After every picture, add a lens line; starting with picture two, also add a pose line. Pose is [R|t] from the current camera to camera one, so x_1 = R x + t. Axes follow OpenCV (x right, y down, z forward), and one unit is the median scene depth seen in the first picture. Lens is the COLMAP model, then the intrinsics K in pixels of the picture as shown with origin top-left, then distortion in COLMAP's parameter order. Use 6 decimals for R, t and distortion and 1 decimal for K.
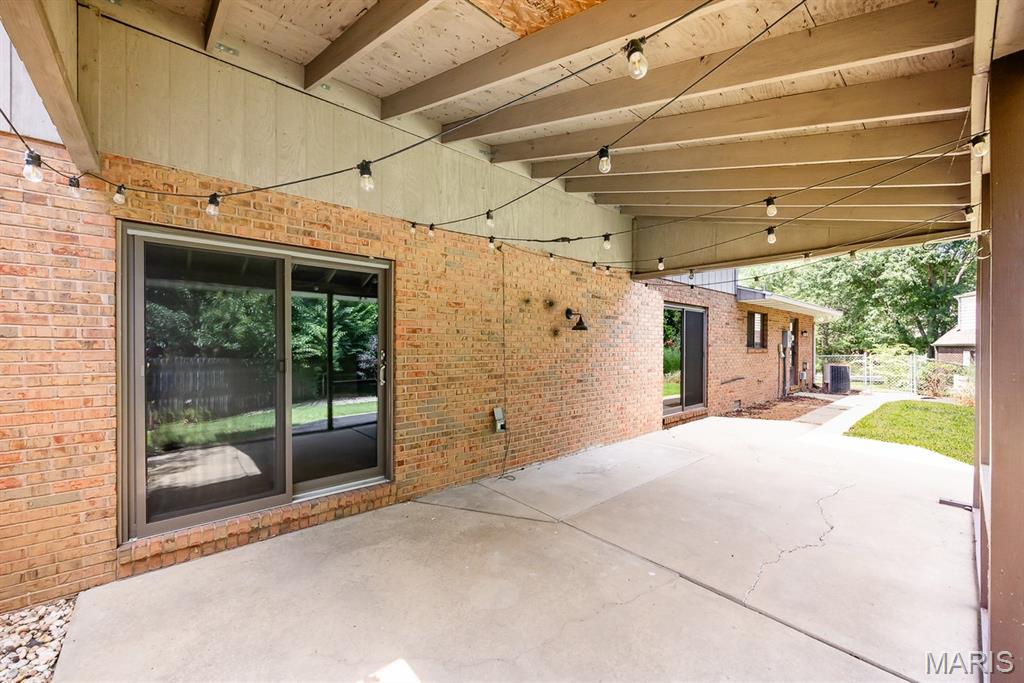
lens RADIAL K [[397.7, 0, 512.0], [0, 397.7, 341.5], [0, 0, 1]] dist [0.000848, 0.000021]
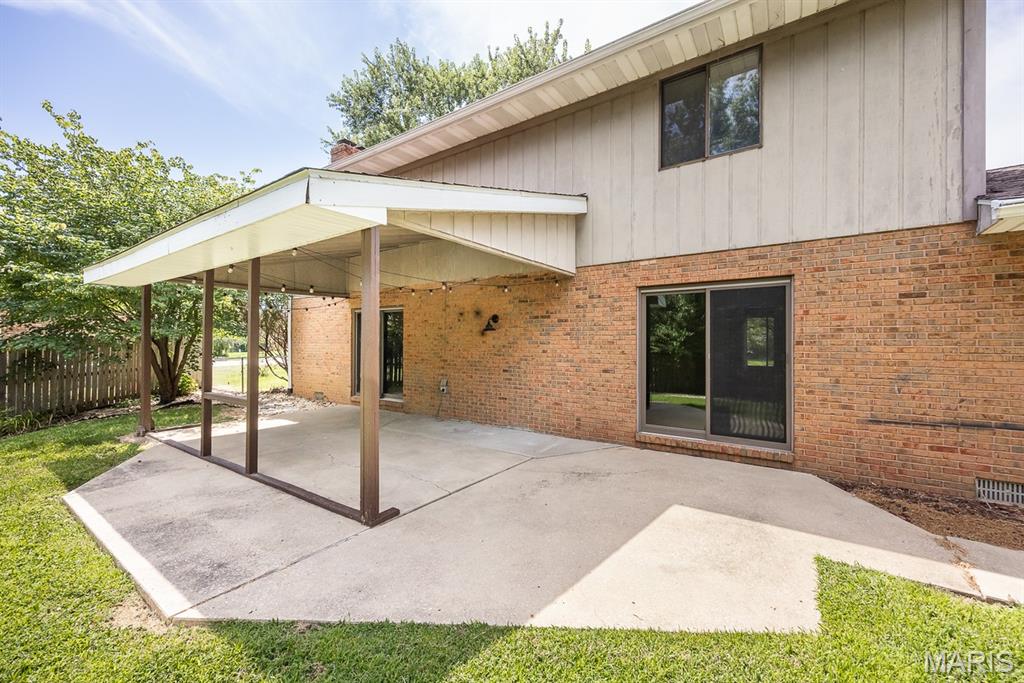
lens RADIAL K [[408.8, 0, 512.0], [0, 408.8, 341.5], [0, 0, 1]] dist [0.013317, 0.000068]
pose [[0.241345, -0.010324, -0.970385, 1.559592], [0.001880, 0.999947, -0.010171, 0.021575], [0.970438, 0.000630, 0.241351, 0.769577]]
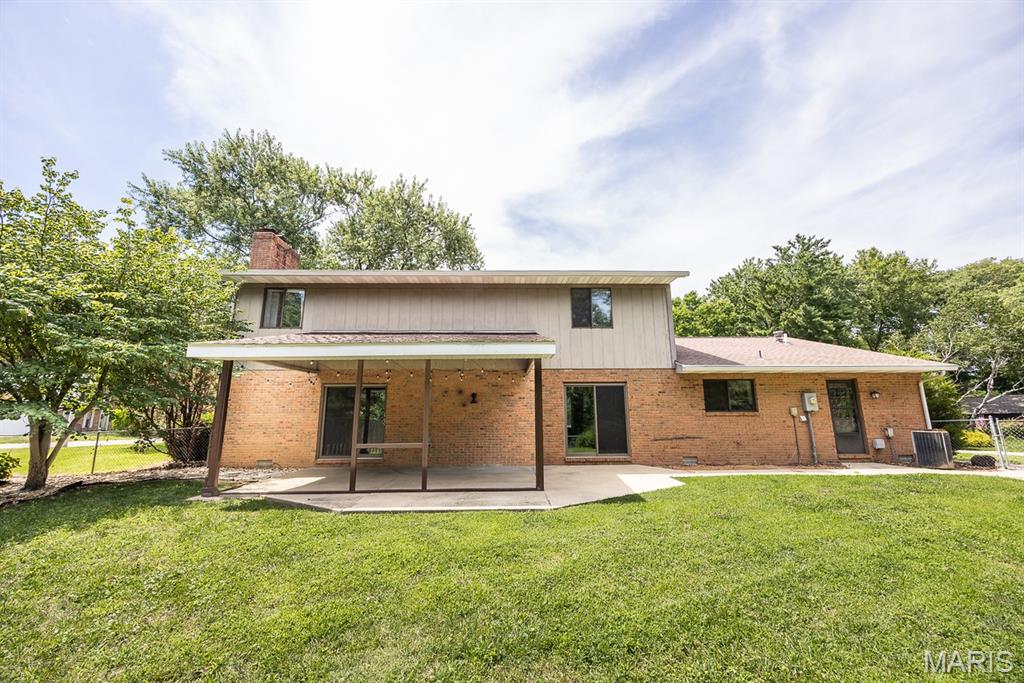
lens RADIAL K [[397.7, 0, 512.0], [0, 397.7, 341.5], [0, 0, 1]] dist [0.000848, 0.000021]
pose [[0.759156, -0.136665, -0.636400, 1.769753], [0.013168, 0.980734, -0.194902, 0.065954], [0.650776, 0.139581, 0.746330, -0.505290]]
